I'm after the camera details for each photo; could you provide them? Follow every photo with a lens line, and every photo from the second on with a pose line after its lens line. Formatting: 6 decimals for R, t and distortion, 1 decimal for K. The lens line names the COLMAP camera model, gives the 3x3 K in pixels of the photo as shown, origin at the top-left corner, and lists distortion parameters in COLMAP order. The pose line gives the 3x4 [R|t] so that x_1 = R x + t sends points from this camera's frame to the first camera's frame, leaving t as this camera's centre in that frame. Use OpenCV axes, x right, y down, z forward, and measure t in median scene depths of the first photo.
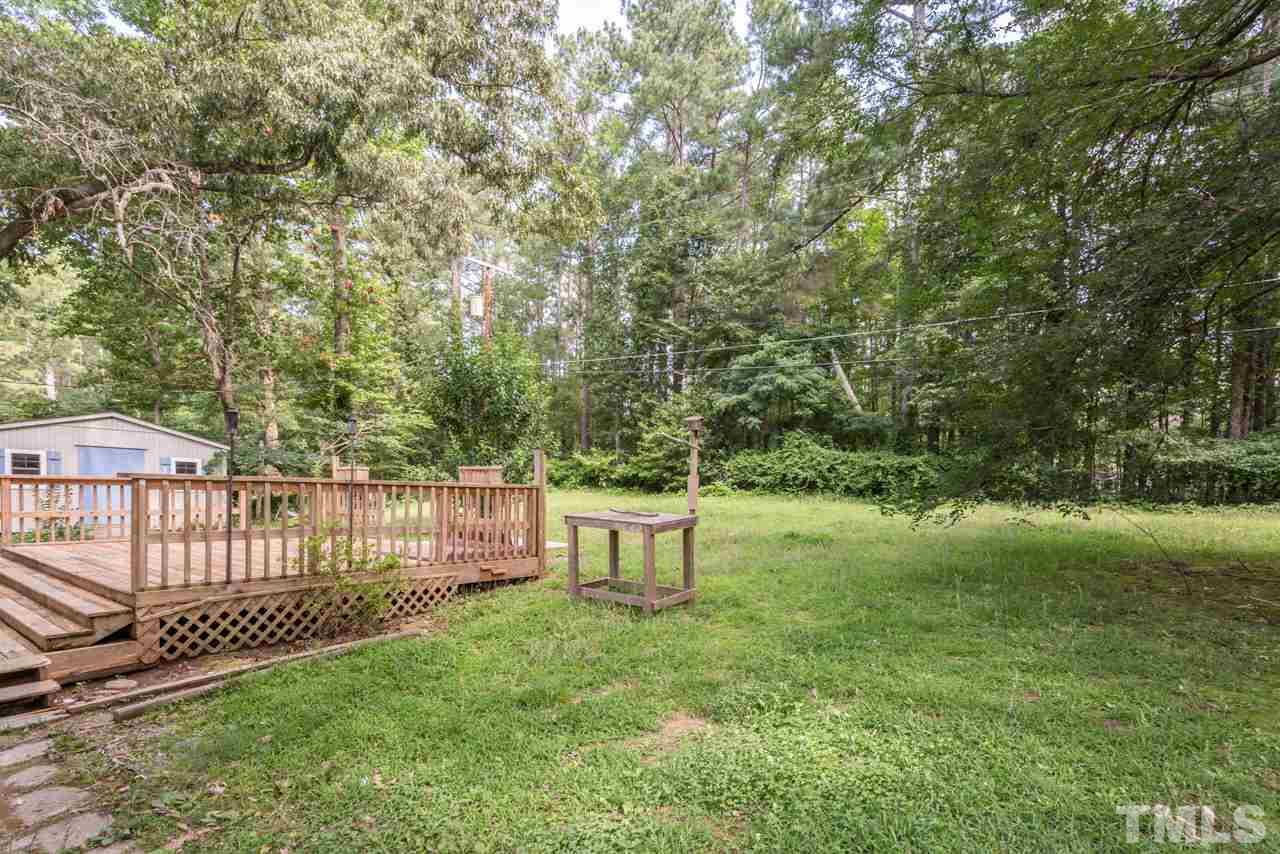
lens RADIAL K [[634.8, 0, 639.0], [0, 634.8, 494.1], [0, 0, 1]] dist [0.000024, -0.000274]
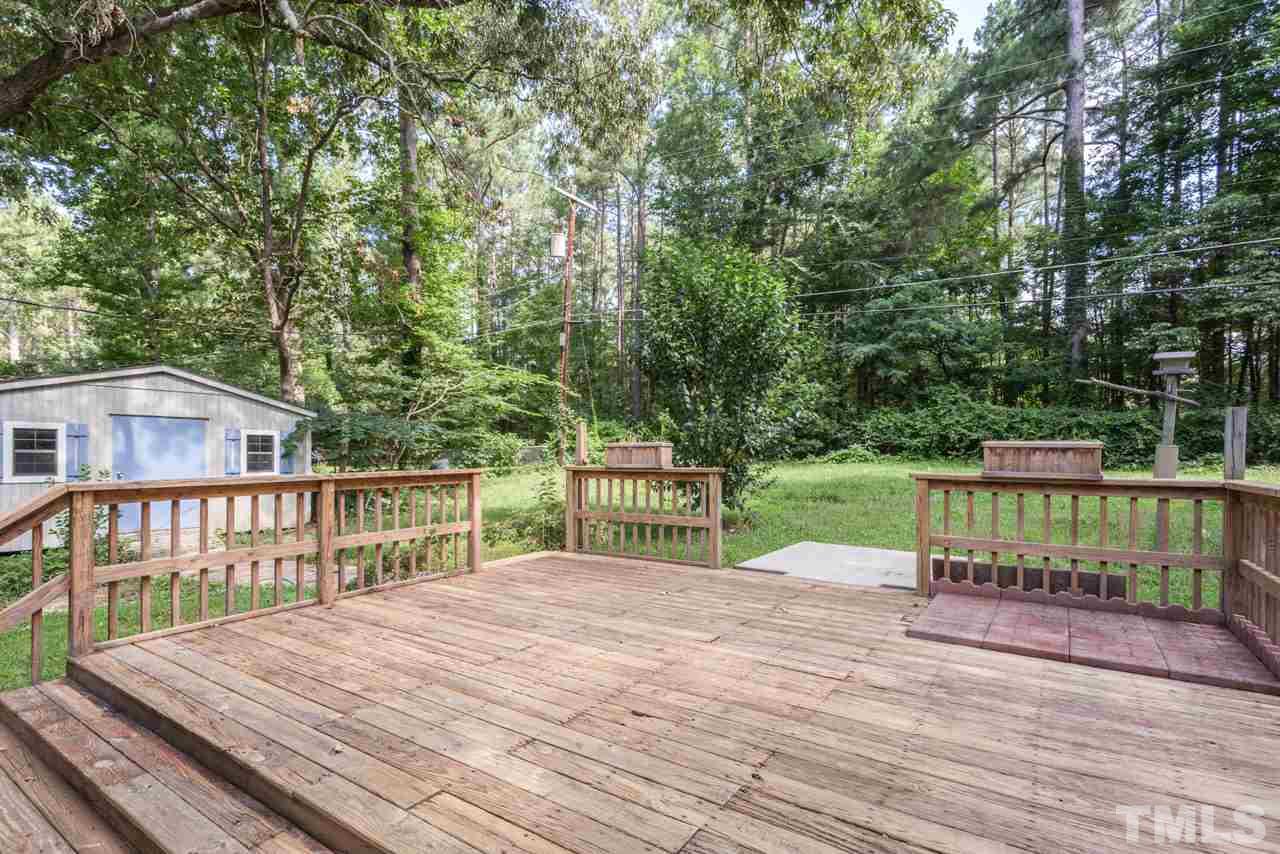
lens RADIAL K [[617.9, 0, 639.5], [0, 617.9, 438.3], [0, 0, 1]] dist [0.000710, 0.000329]
pose [[0.998502, -0.018244, 0.051583, -0.218453], [0.019510, 0.999518, -0.024147, -0.014955], [-0.051118, 0.025118, 0.998377, 0.191336]]
